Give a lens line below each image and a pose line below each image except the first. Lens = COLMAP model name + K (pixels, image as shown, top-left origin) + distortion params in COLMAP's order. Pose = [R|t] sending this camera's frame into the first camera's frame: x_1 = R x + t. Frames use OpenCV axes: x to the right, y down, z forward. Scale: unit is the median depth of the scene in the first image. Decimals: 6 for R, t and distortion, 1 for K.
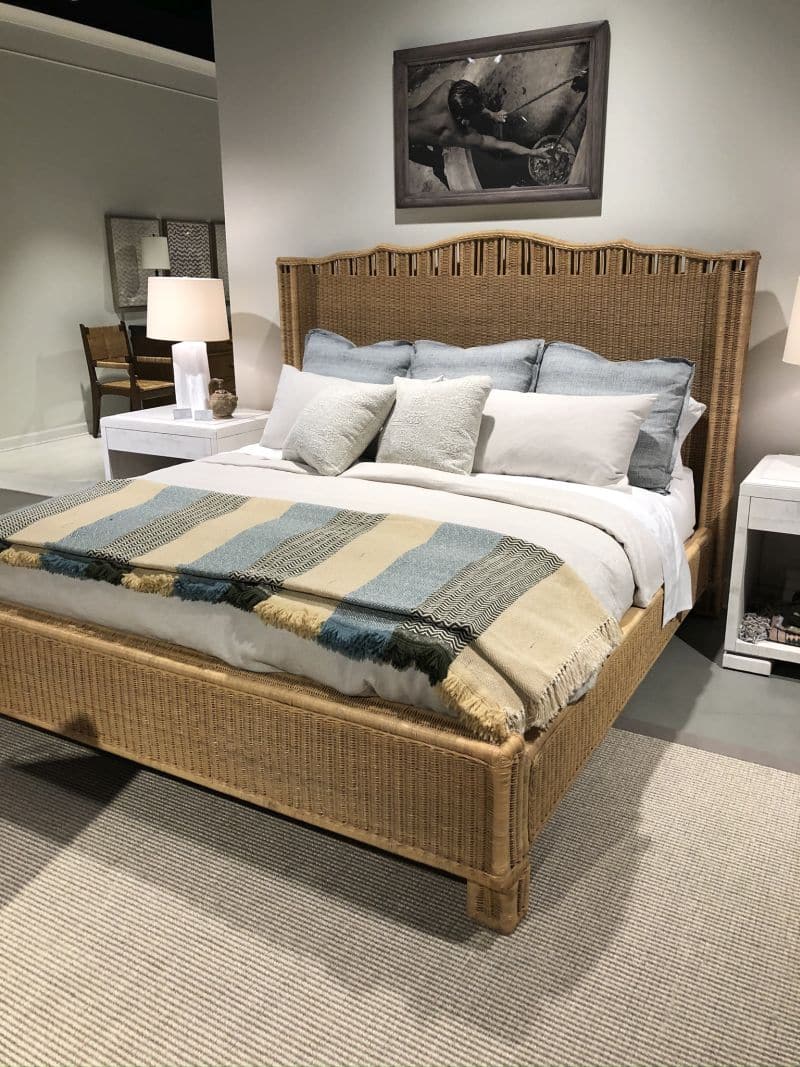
lens RADIAL K [[881.4, 0, 405.4], [0, 881.4, 532.0], [0, 0, 1]] dist [0.002685, -0.006893]
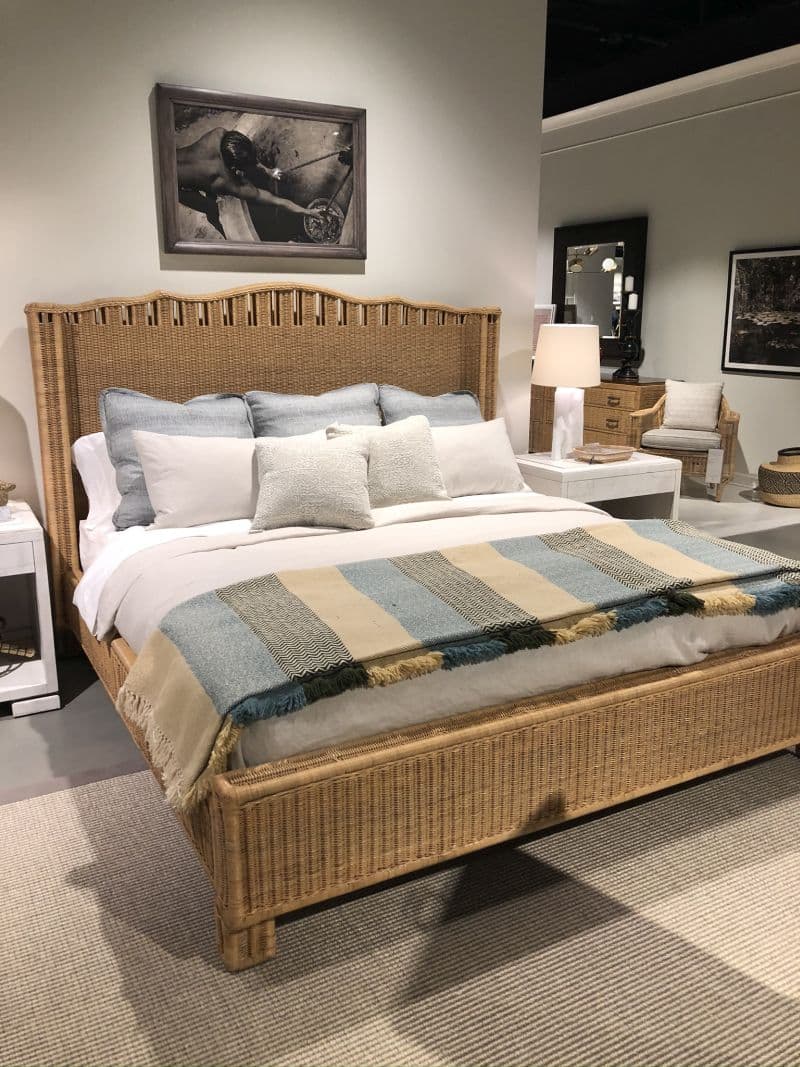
lens RADIAL K [[881.4, 0, 405.4], [0, 881.4, 532.0], [0, 0, 1]] dist [0.002685, -0.006893]
pose [[0.531123, -0.193063, 0.825006, -0.748213], [0.235416, 0.968981, 0.075200, -0.107093], [-0.813934, 0.154279, 0.560098, 0.364184]]
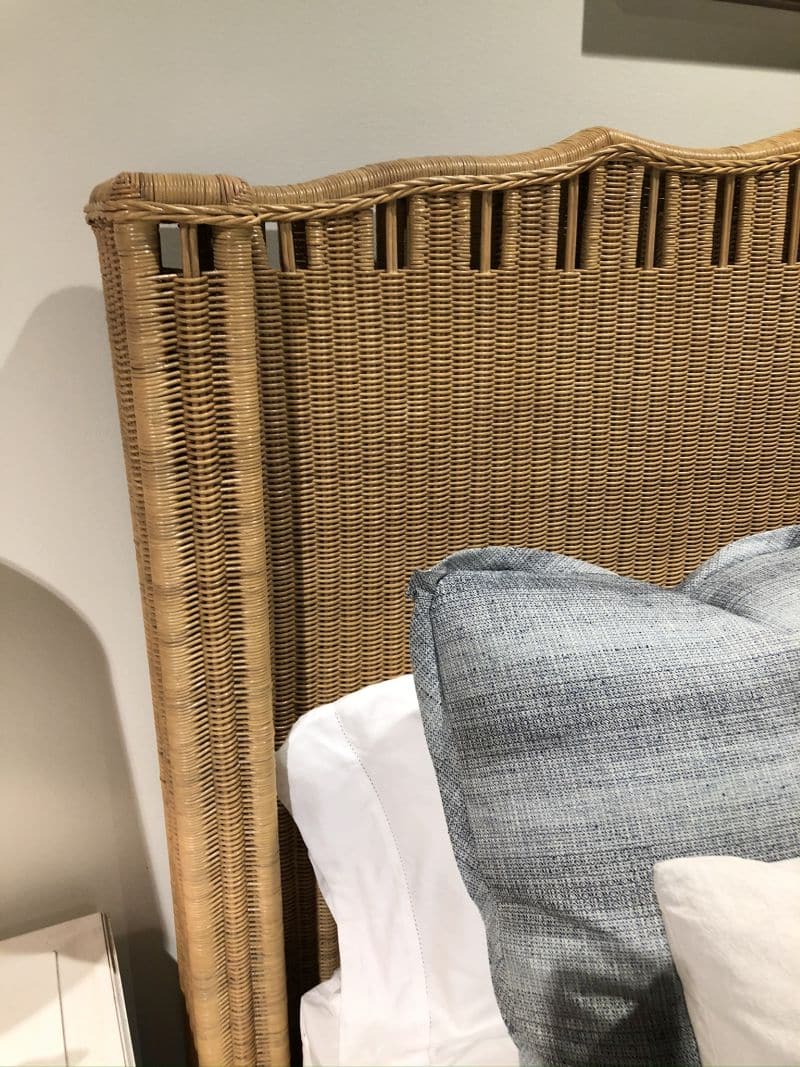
lens RADIAL K [[881.4, 0, 405.4], [0, 881.4, 532.0], [0, 0, 1]] dist [0.002685, -0.006893]
pose [[0.601270, -0.262622, 0.754655, -0.284244], [0.231528, 0.961190, 0.150027, -0.298635], [-0.764767, 0.084517, 0.638739, 0.987902]]
